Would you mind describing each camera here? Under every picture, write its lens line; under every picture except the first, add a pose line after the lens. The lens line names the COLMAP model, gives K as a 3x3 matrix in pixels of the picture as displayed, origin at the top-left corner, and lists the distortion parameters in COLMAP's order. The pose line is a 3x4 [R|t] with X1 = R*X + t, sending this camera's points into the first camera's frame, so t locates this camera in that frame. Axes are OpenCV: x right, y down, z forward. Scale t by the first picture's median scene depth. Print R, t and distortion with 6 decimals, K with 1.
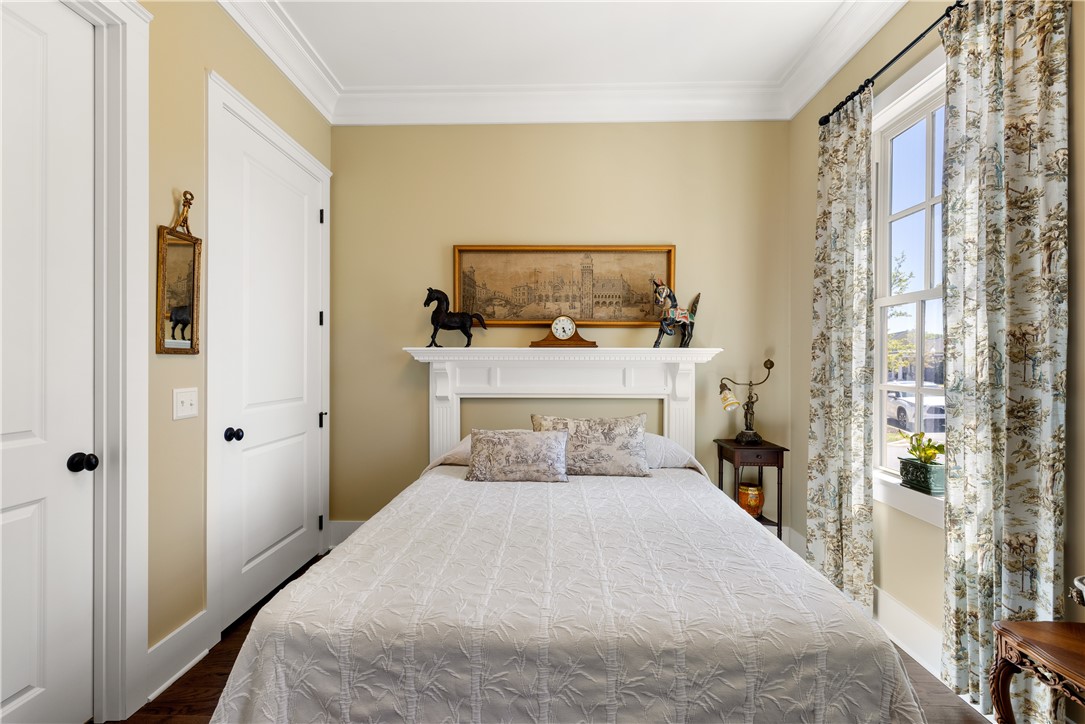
lens RADIAL K [[459.6, 0, 542.5], [0, 459.6, 362.0], [0, 0, 1]] dist [0.001865, 0.000307]
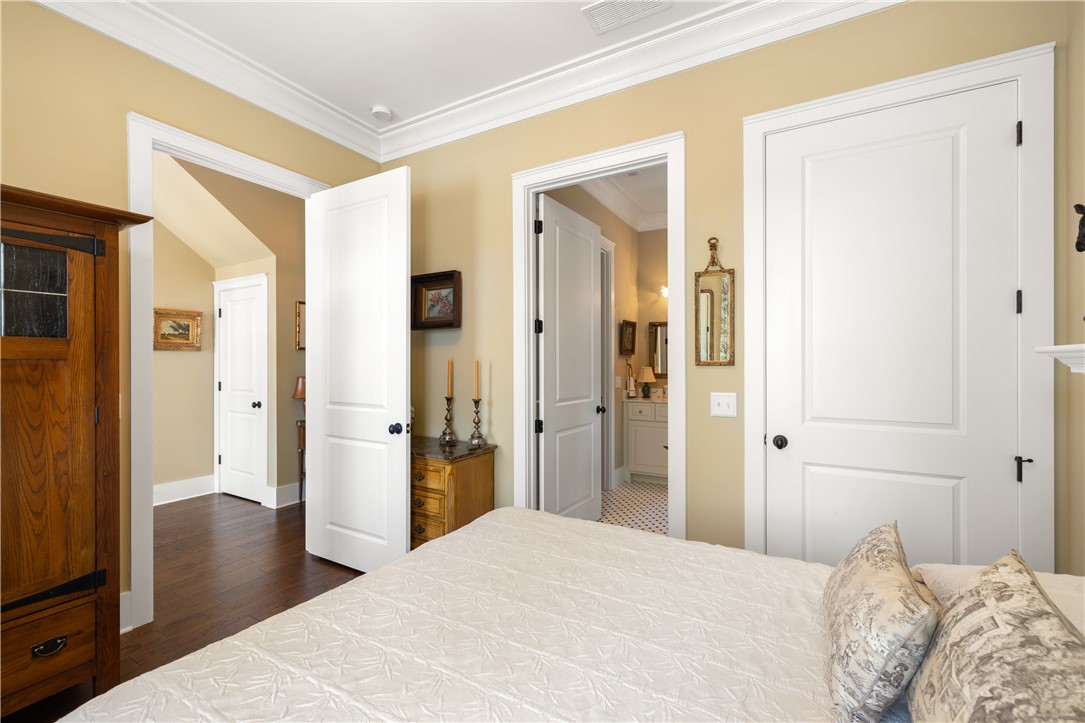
lens RADIAL K [[459.6, 0, 542.5], [0, 459.6, 361.5], [0, 0, 1]] dist [0.001865, 0.000307]
pose [[-0.464698, -0.001442, -0.885468, 0.551735], [0.002381, 0.999993, -0.002878, -0.025322], [0.885466, -0.003446, -0.464691, 1.131192]]
